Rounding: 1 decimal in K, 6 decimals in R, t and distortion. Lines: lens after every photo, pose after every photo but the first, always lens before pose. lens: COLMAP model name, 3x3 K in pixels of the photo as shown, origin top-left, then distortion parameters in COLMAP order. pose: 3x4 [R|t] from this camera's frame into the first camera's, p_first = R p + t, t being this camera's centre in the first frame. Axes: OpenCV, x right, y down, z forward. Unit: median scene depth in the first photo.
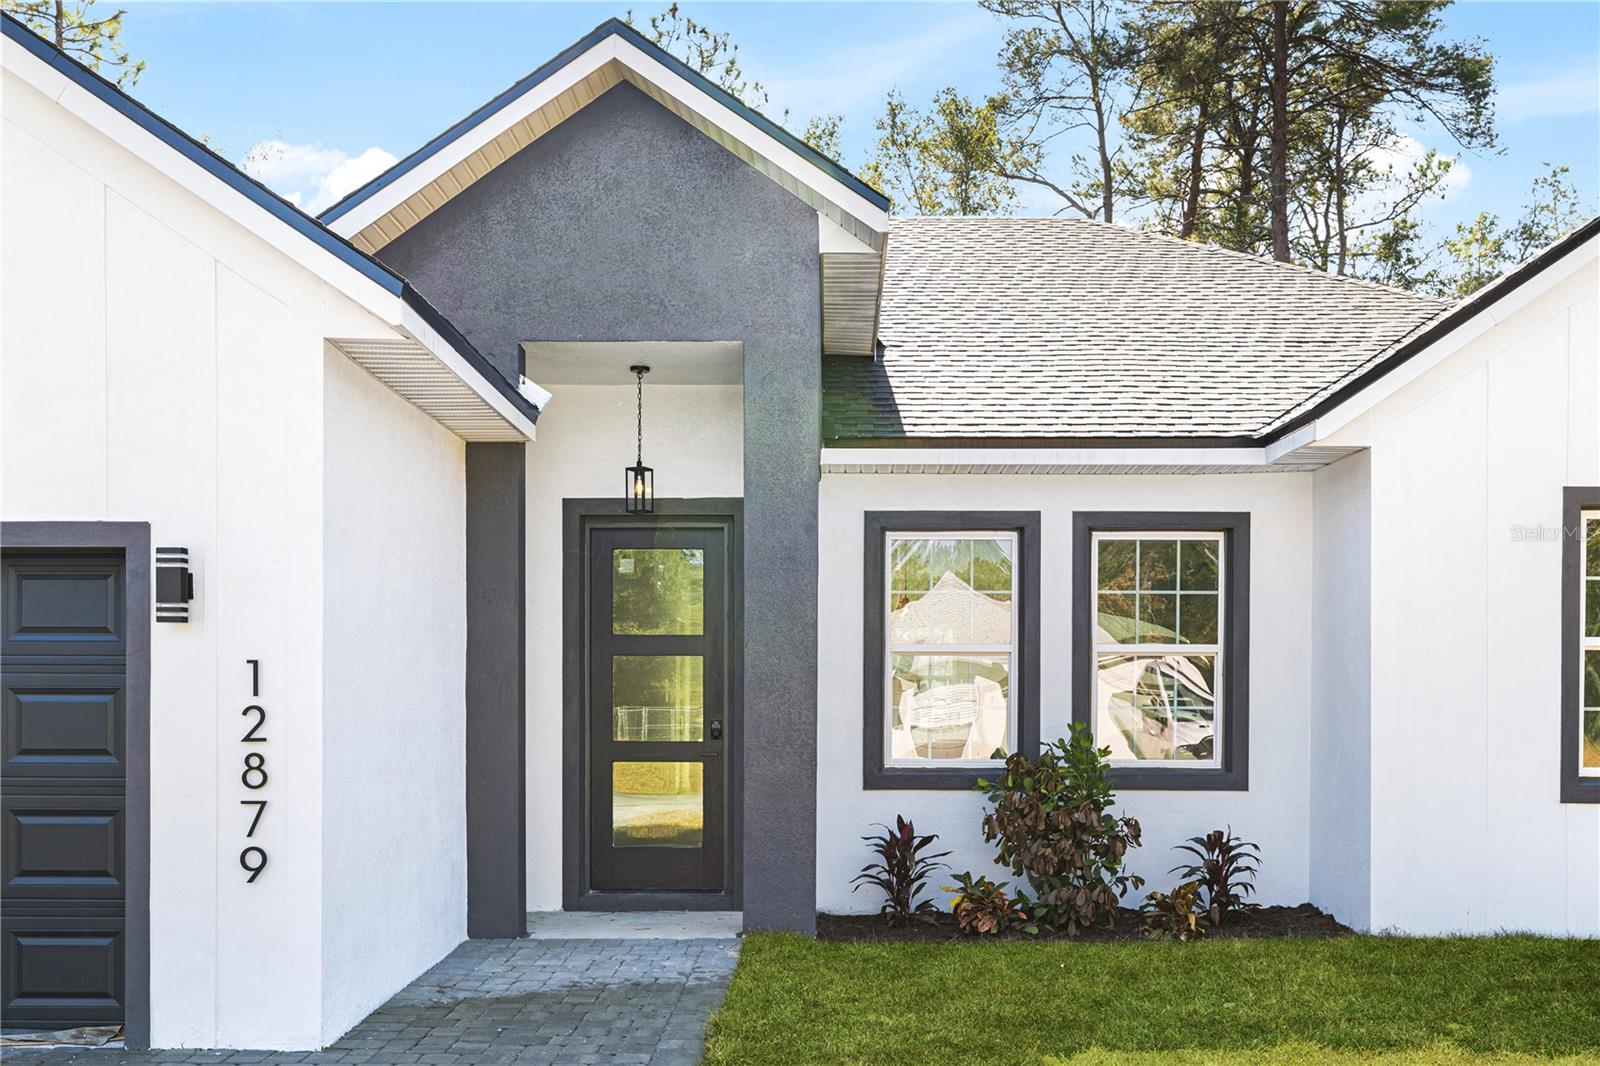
lens RADIAL K [[1601.9, 0, 801.2], [0, 1601.9, 690.0], [0, 0, 1]] dist [0.002910, 0.001657]
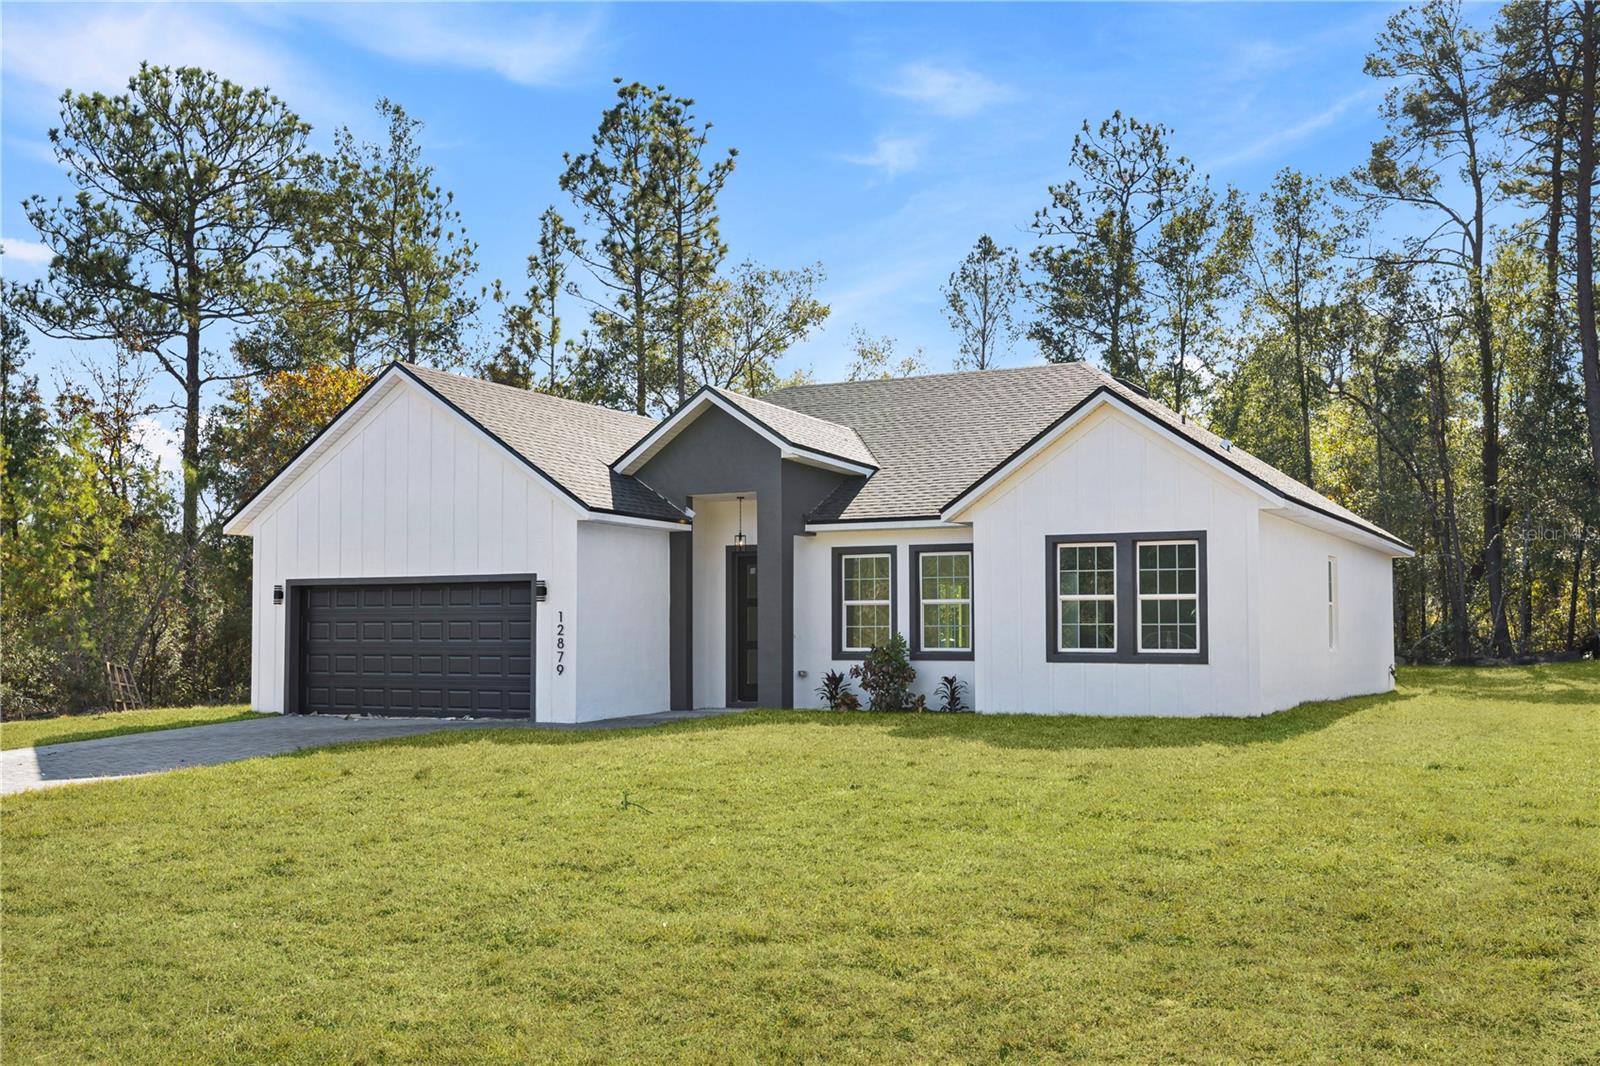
lens RADIAL K [[1611.3, 0, 800.0], [0, 1611.3, 533.0], [0, 0, 1]] dist [-0.002148, 0.007989]
pose [[0.901429, -0.035769, -0.431446, 1.091479], [0.007959, 0.997782, -0.066091, 0.030693], [0.432853, 0.056142, 0.899714, -1.290280]]
